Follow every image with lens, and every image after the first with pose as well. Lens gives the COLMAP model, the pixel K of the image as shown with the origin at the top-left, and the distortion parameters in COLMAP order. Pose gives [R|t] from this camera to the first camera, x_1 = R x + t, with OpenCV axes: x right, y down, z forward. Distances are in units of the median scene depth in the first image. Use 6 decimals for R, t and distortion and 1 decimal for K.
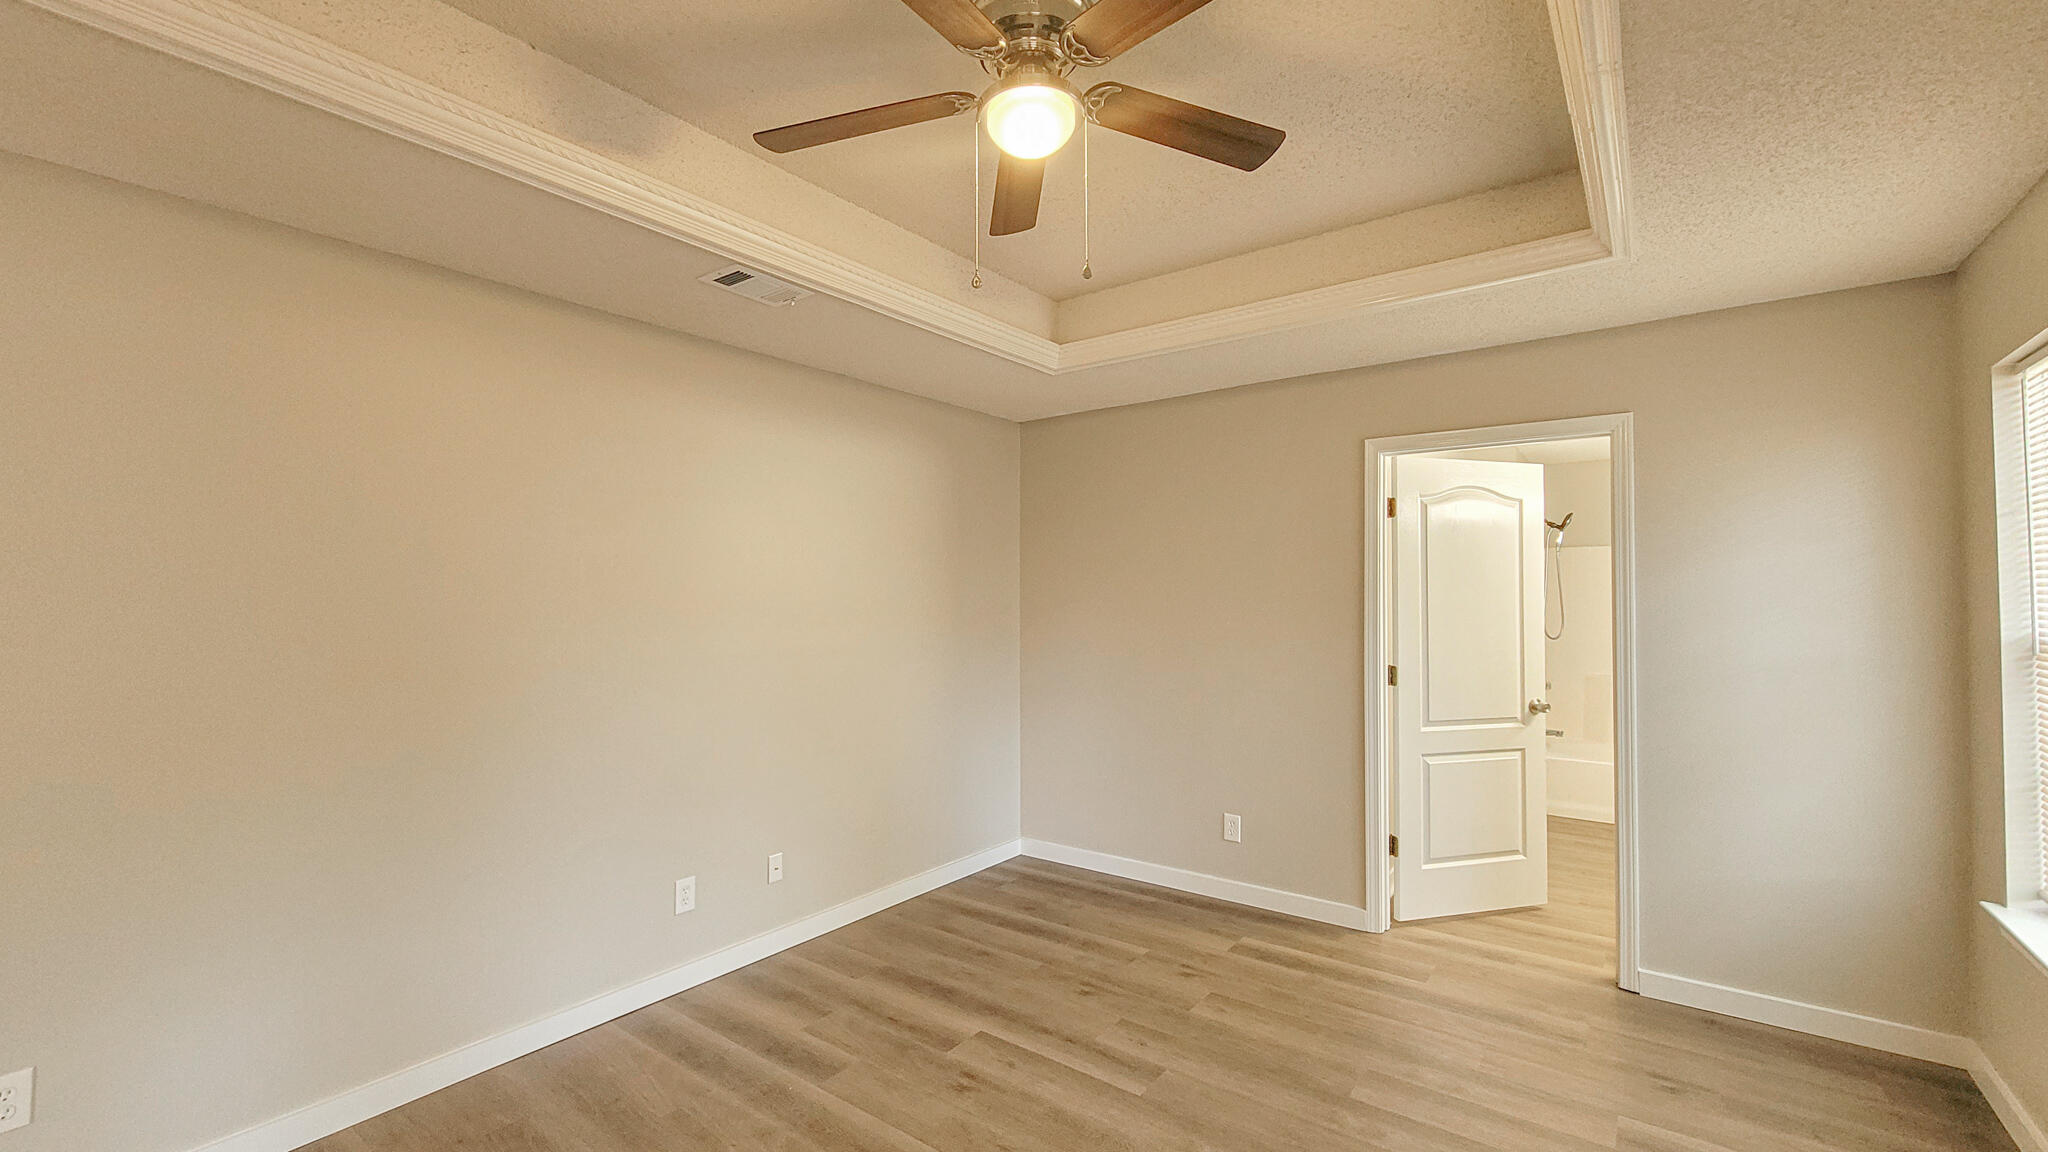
lens RADIAL K [[845.2, 0, 1027.4], [0, 845.2, 582.9], [0, 0, 1]] dist [0.000514, -0.000615]
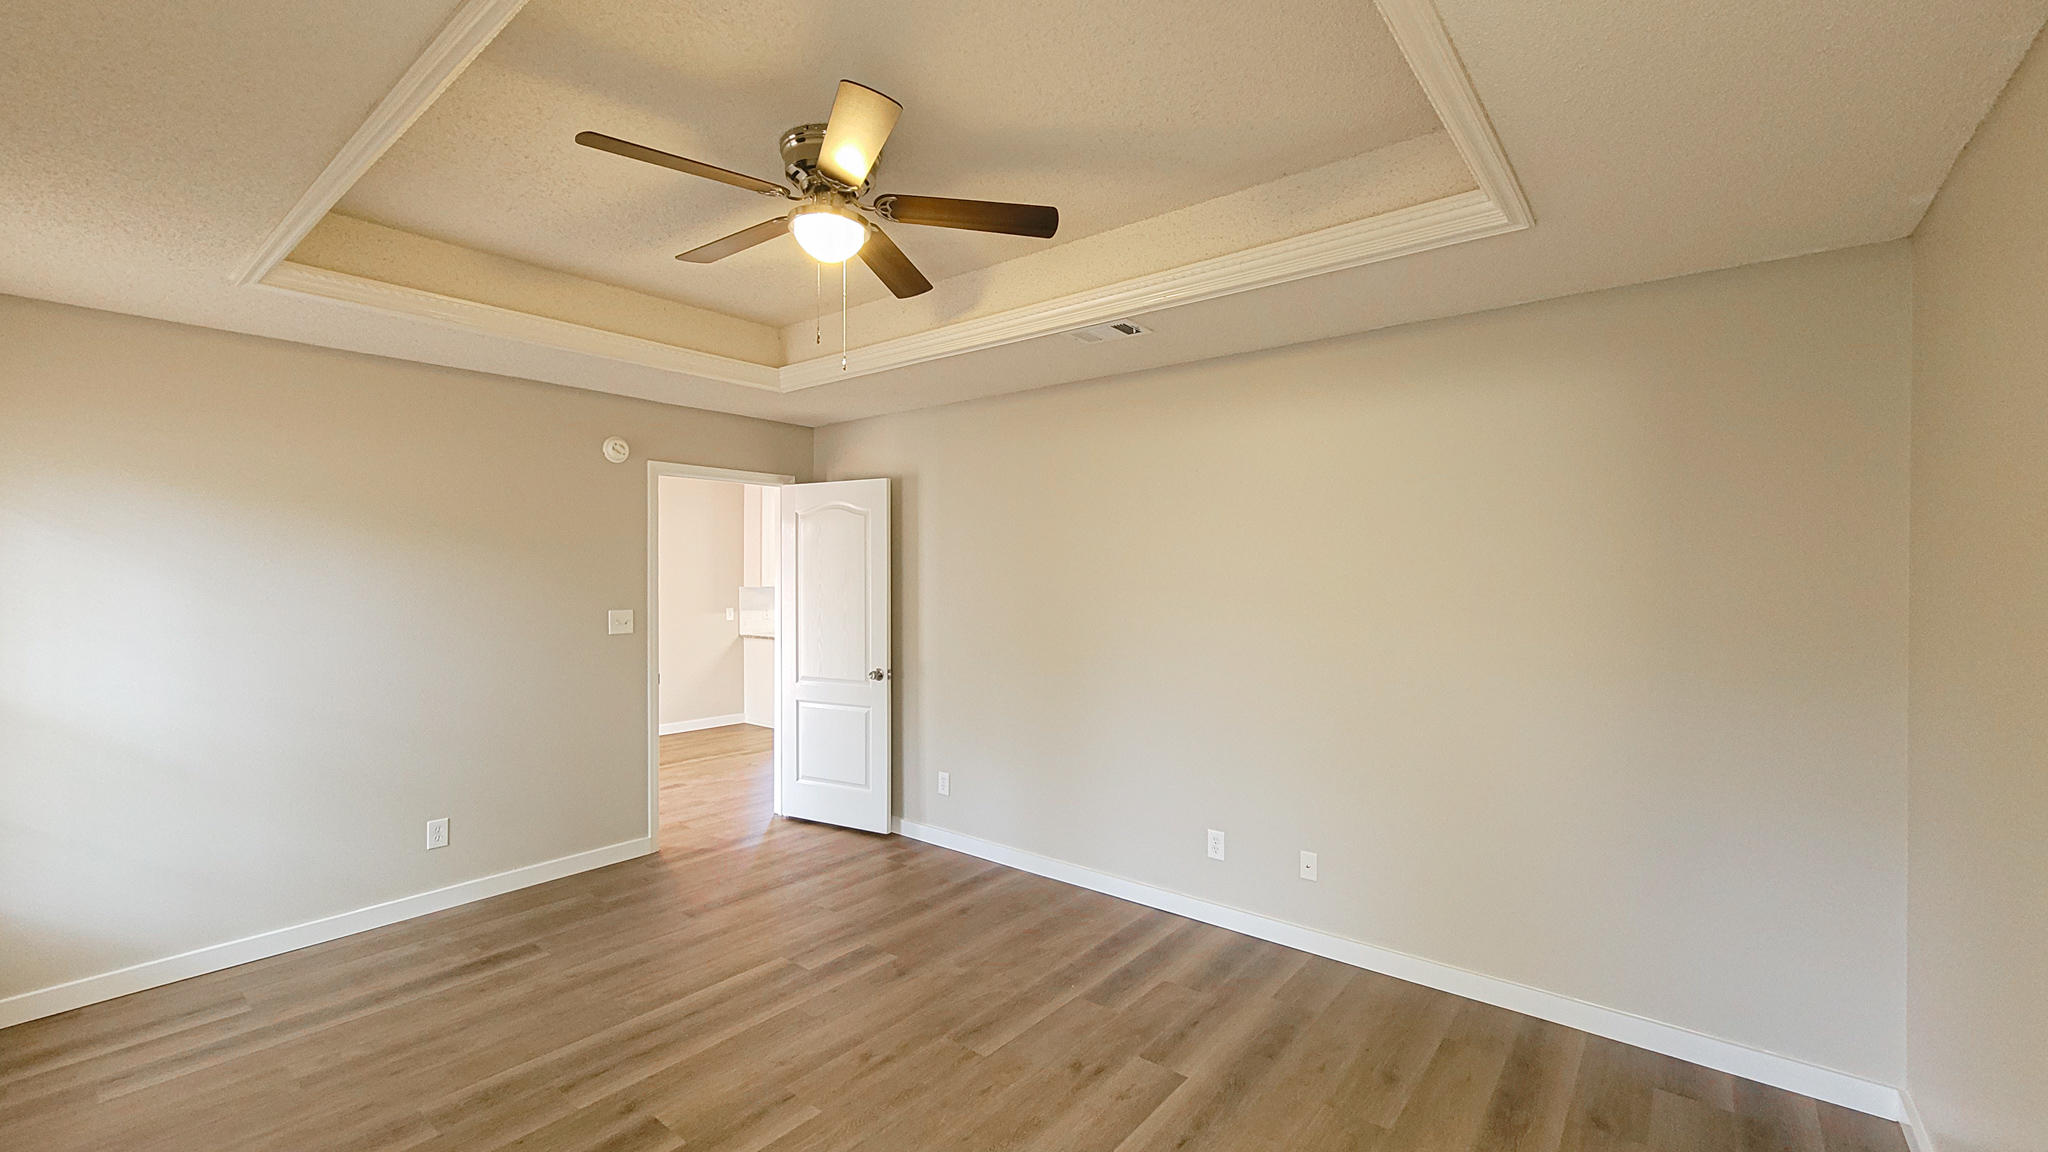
lens RADIAL K [[845.2, 0, 1021.9], [0, 845.2, 575.1], [0, 0, 1]] dist [0.000514, -0.000615]
pose [[-0.053276, -0.000017, -0.998580, 0.852189], [0.020654, 0.999786, -0.001119, -0.009183], [0.998366, -0.020684, -0.053264, 0.878861]]
